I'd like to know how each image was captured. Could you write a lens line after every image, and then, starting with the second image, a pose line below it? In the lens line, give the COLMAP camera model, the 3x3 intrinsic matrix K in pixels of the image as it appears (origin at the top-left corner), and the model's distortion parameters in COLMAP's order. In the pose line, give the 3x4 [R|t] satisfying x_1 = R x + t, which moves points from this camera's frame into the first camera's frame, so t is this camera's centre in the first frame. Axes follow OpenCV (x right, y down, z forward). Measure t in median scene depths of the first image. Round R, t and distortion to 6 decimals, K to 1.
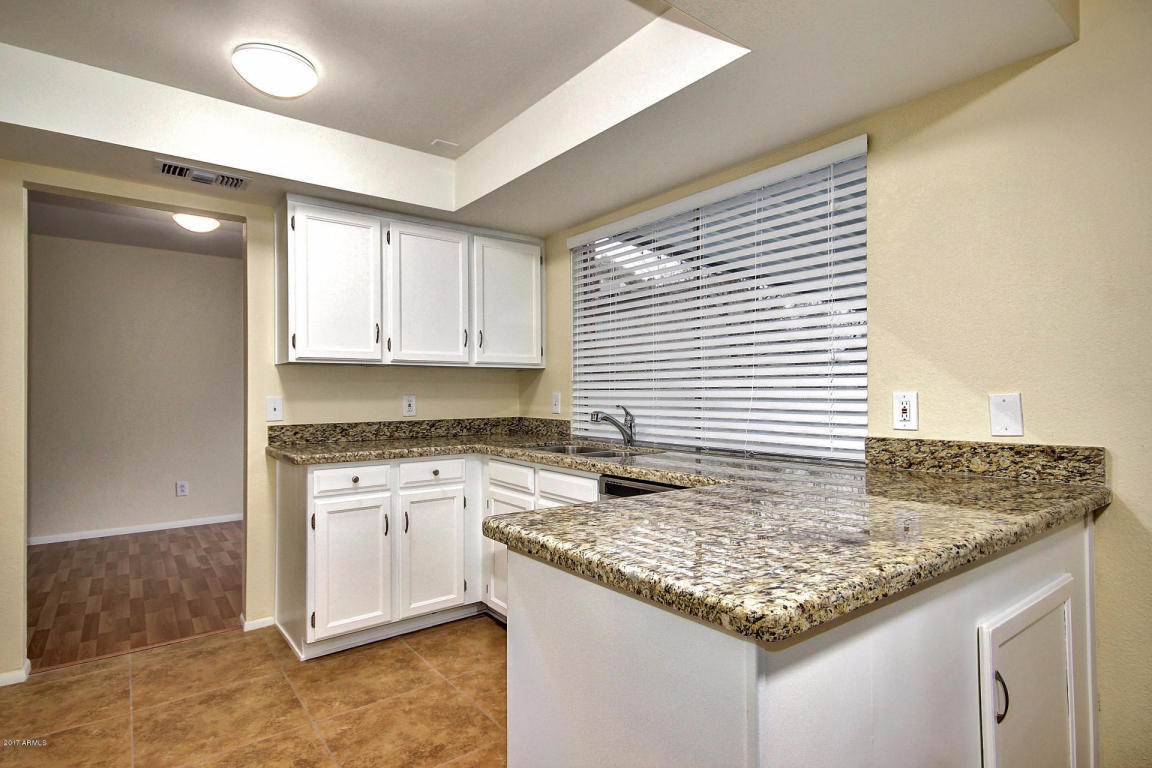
lens RADIAL K [[600.5, 0, 584.0], [0, 600.5, 385.8], [0, 0, 1]] dist [0.013774, 0.001644]
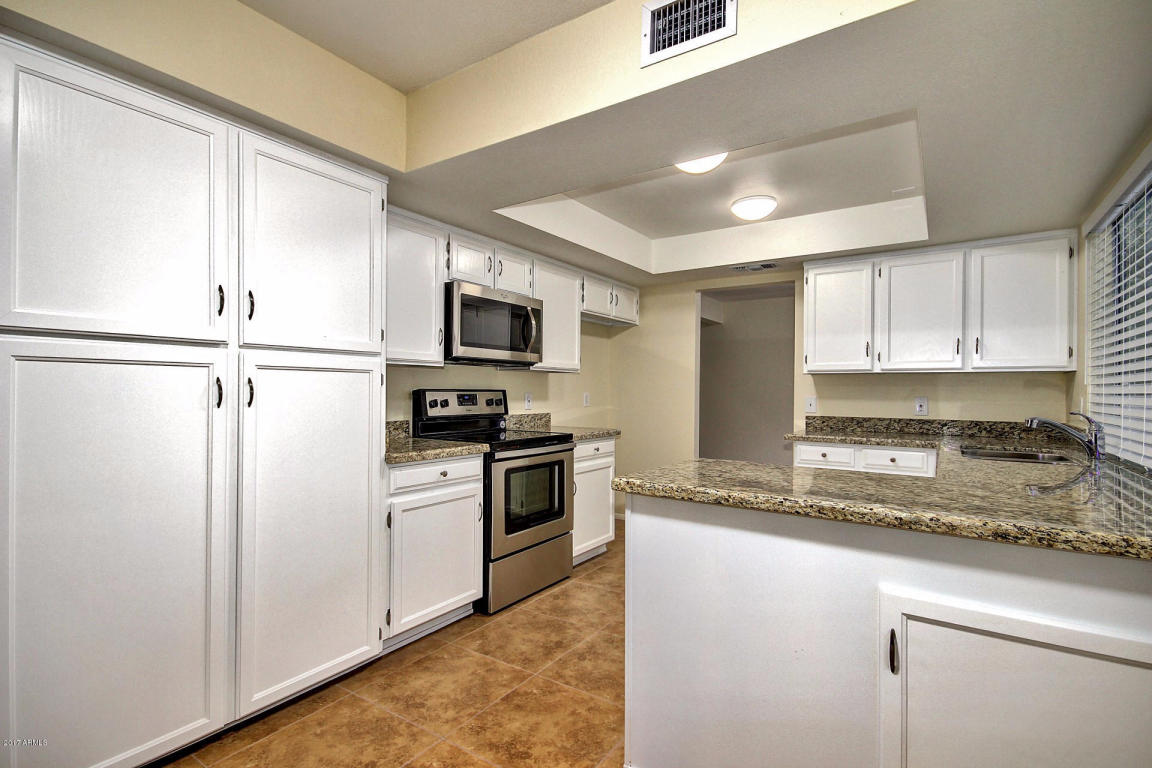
lens RADIAL K [[531.7, 0, 577.1], [0, 531.7, 390.4], [0, 0, 1]] dist [0.016477, -0.008848]
pose [[0.314916, 0.005985, -0.949101, 0.605252], [0.000933, 0.999978, 0.006615, -0.007188], [0.949119, -0.002969, 0.314904, 0.040528]]
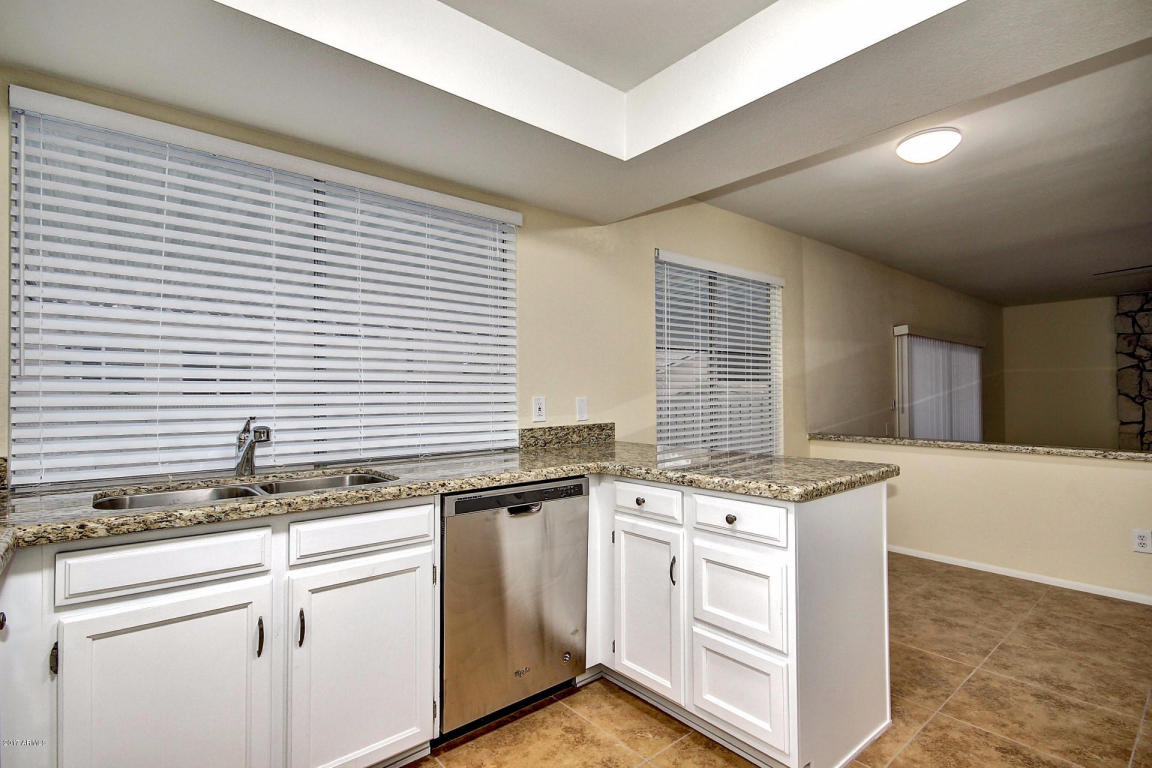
lens RADIAL K [[531.7, 0, 573.1], [0, 531.7, 388.6], [0, 0, 1]] dist [0.016477, -0.008848]
pose [[-0.055936, 0.016581, 0.998297, -0.594582], [-0.008559, 0.999817, -0.017086, 0.005884], [-0.998398, -0.009500, -0.055784, 0.685423]]
